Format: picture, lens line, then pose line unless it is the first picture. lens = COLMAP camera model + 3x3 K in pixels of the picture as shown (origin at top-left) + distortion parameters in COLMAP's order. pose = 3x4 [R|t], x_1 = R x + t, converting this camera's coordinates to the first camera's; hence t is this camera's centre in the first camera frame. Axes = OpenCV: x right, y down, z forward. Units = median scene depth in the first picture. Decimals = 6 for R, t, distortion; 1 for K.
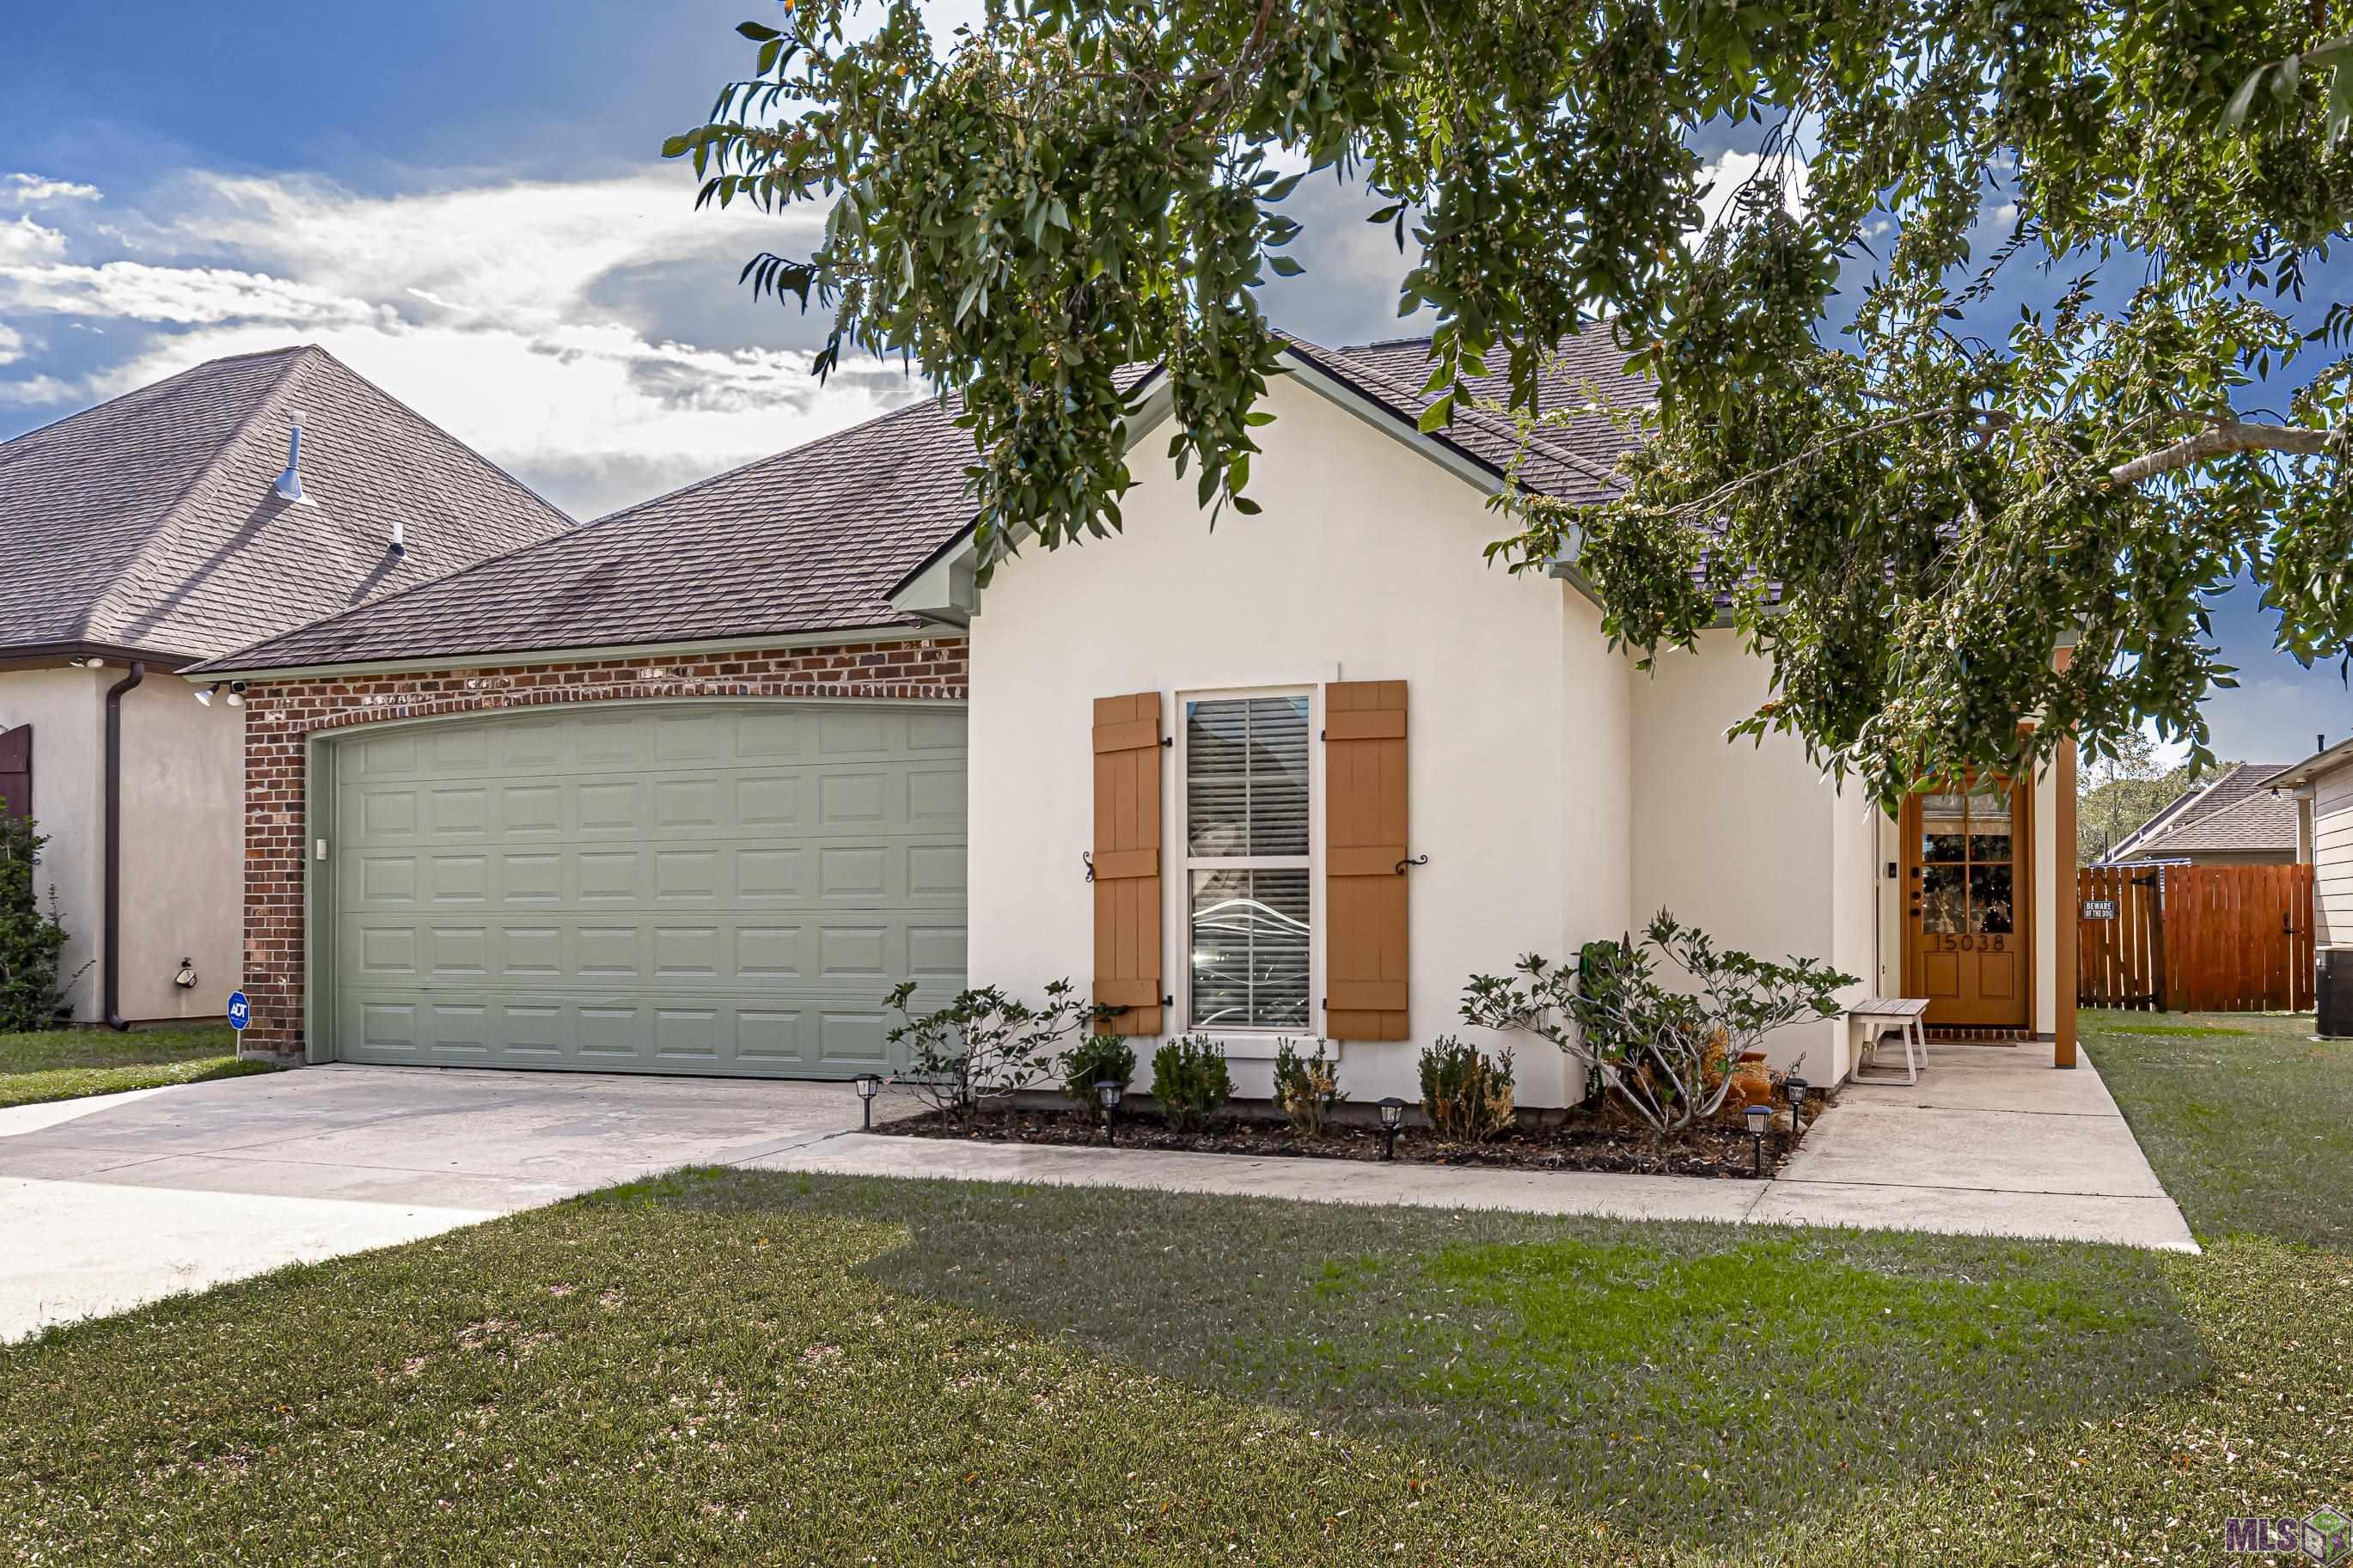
lens RADIAL K [[1381.6, 0, 1177.2], [0, 1381.6, 794.1], [0, 0, 1]] dist [0.013522, -0.001182]
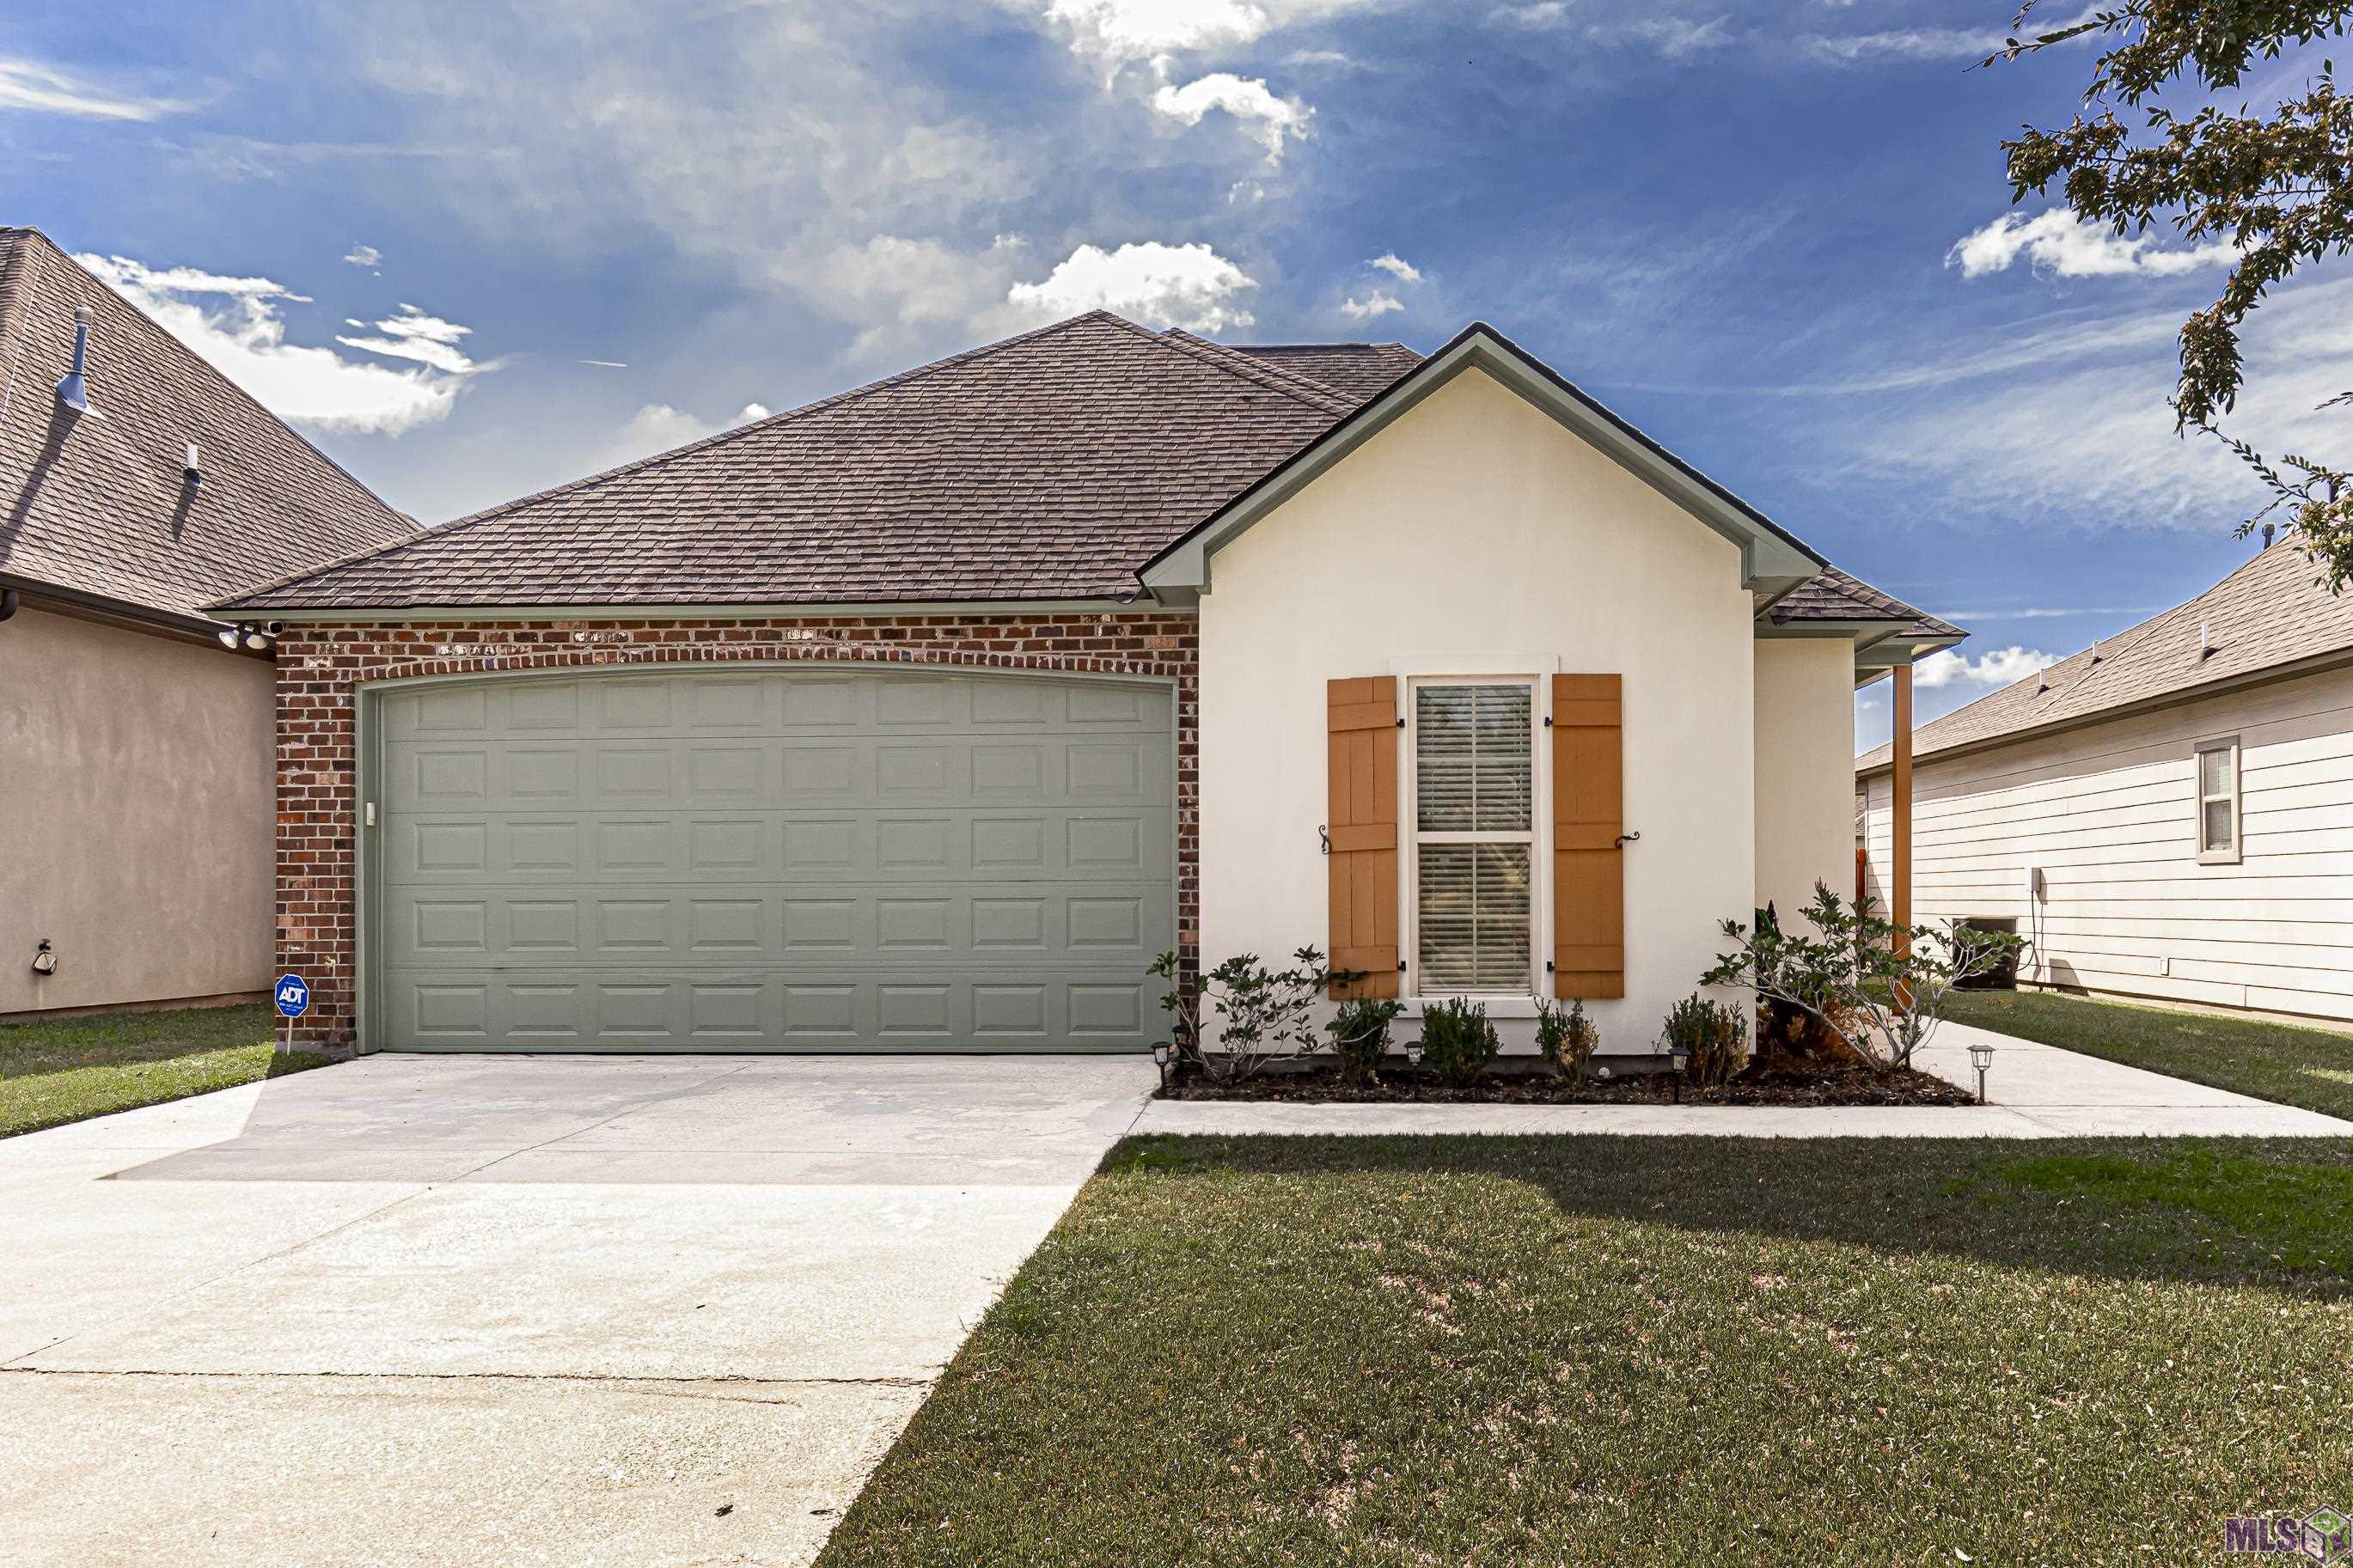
lens RADIAL K [[1335.9, 0, 1177.1], [0, 1335.9, 780.4], [0, 0, 1]] dist [0.005931, 0.000933]
pose [[0.967437, 0.019795, 0.252338, -0.358452], [-0.020513, 0.999790, 0.000214, 0.007960], [-0.252281, -0.005383, 0.967639, 0.039346]]
